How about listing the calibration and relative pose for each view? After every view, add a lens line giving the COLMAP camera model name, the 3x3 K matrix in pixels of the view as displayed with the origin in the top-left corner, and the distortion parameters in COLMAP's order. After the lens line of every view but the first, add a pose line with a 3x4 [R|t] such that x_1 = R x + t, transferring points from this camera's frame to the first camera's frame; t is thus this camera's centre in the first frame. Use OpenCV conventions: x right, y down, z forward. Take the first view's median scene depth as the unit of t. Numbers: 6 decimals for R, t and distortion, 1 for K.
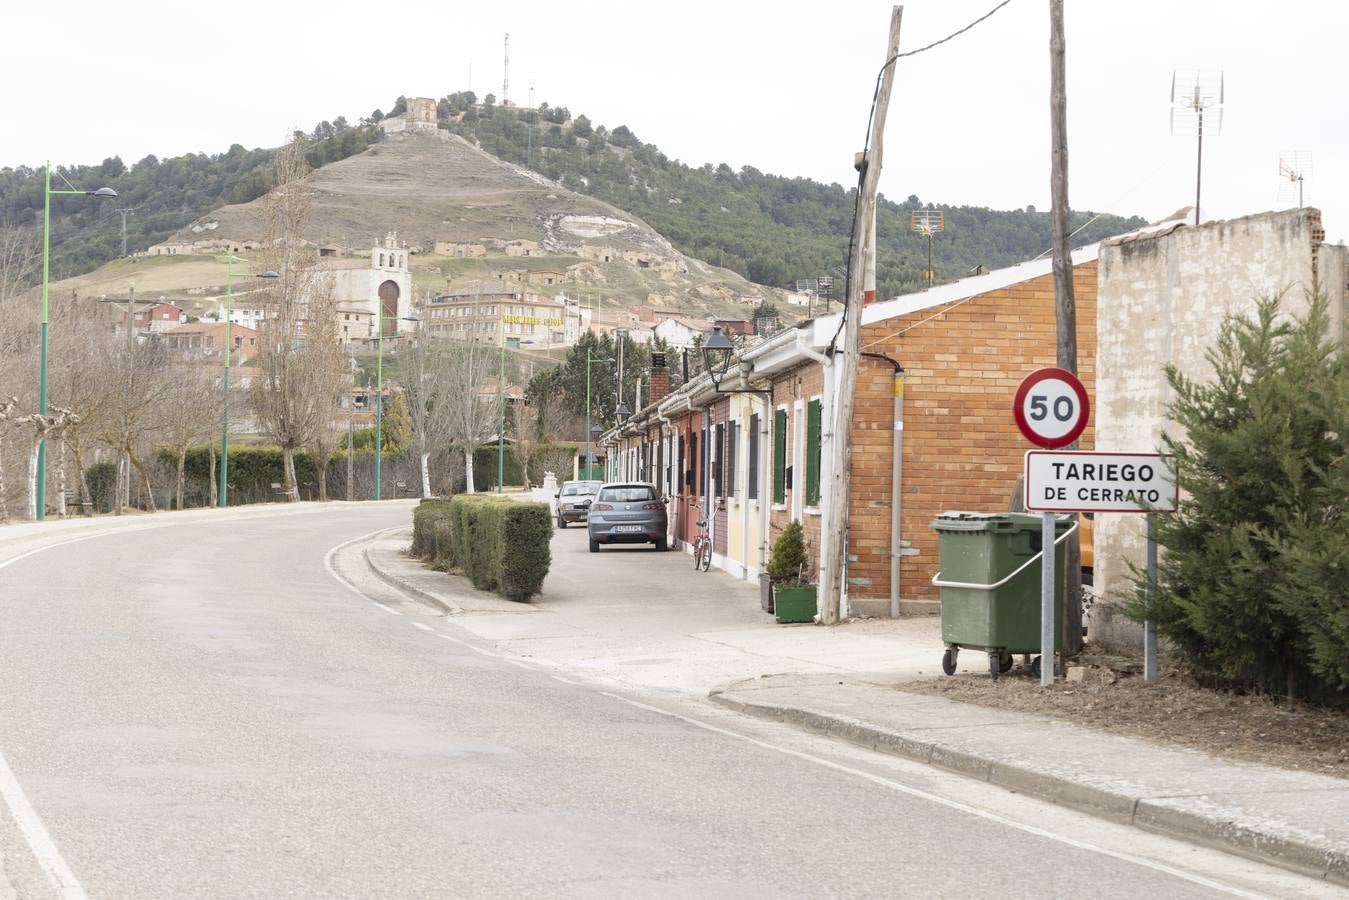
lens RADIAL K [[1719.4, 0, 671.9], [0, 1719.4, 454.8], [0, 0, 1]] dist [0.004374, 0.000000]
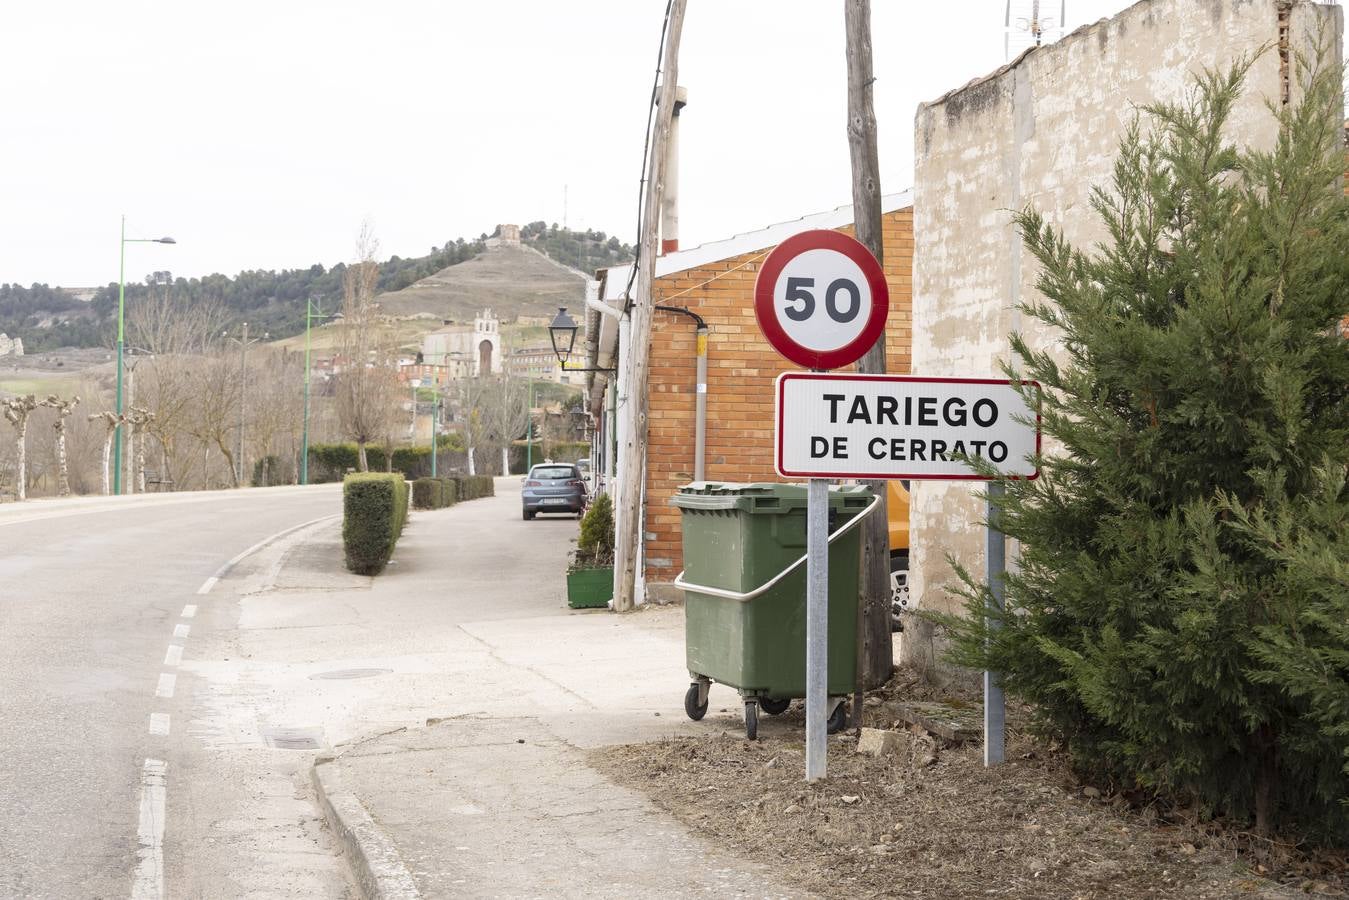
lens RADIAL K [[1087.1, 0, 681.0], [0, 1087.1, 446.7], [0, 0, 1]] dist [0.003845, 0.010176]
pose [[0.999972, -0.000692, 0.007509, 0.149824], [0.000732, 0.999985, -0.005408, 0.021216], [-0.007505, 0.005414, 0.999957, 0.558532]]
